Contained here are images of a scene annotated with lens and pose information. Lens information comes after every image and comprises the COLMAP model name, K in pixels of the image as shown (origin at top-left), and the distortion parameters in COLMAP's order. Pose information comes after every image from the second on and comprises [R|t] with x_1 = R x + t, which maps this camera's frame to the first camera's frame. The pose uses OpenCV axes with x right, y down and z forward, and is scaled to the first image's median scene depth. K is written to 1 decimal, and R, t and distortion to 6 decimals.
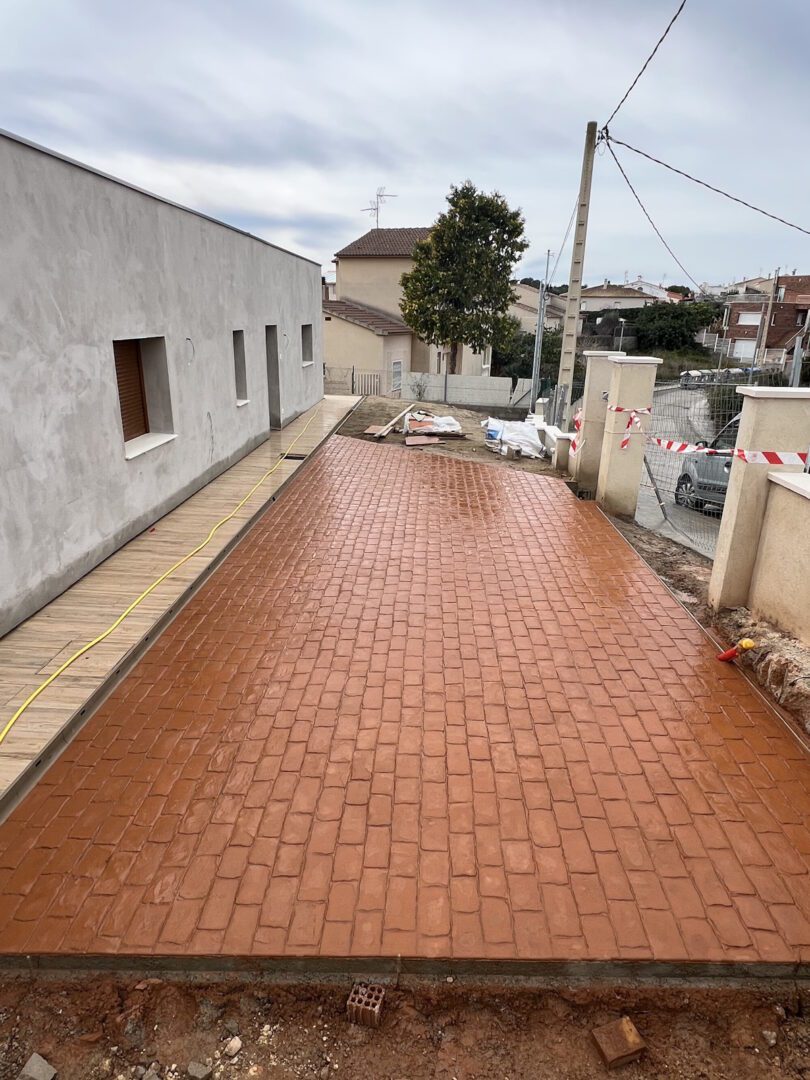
lens RADIAL K [[660.2, 0, 405.0], [0, 660.2, 540.0], [0, 0, 1]] dist [-0.002780, -0.001314]
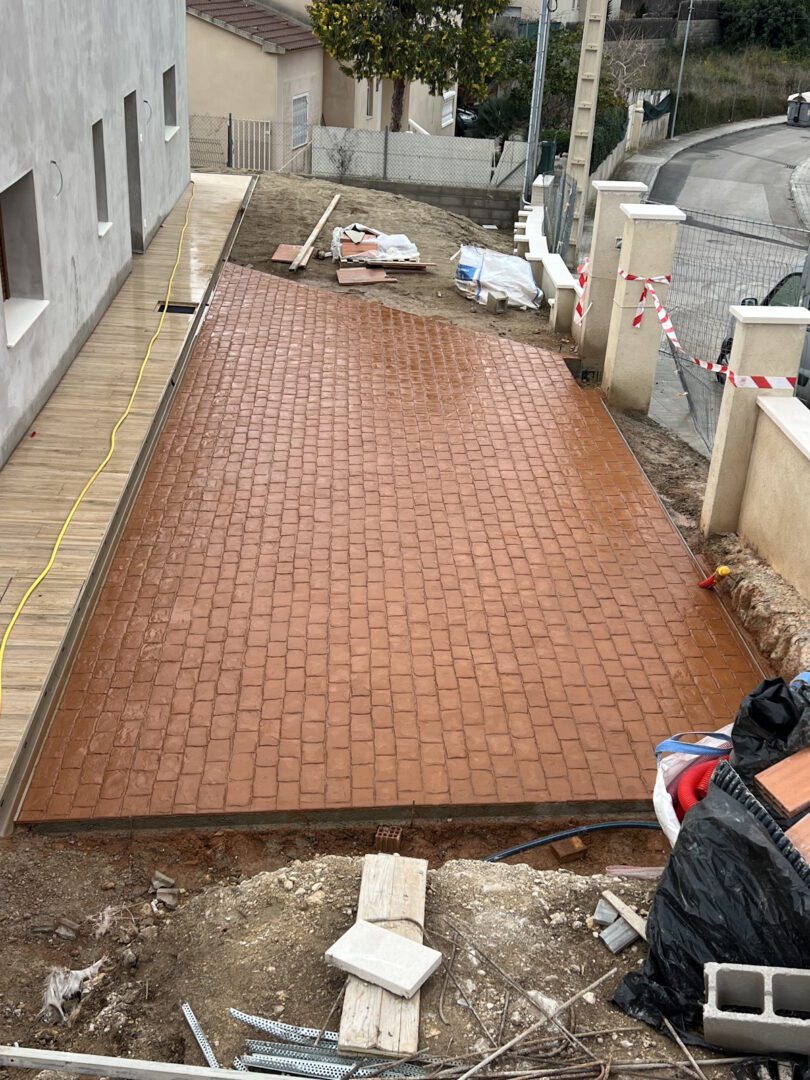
lens RADIAL K [[1204.2, 0, 405.0], [0, 1204.2, 540.0], [0, 0, 1]] dist [0.186977, -0.493071]
pose [[0.995811, -0.011530, 0.090711, -0.110217], [-0.000138, 0.991829, 0.127576, -0.101179], [-0.091440, -0.127054, 0.987672, -0.628178]]
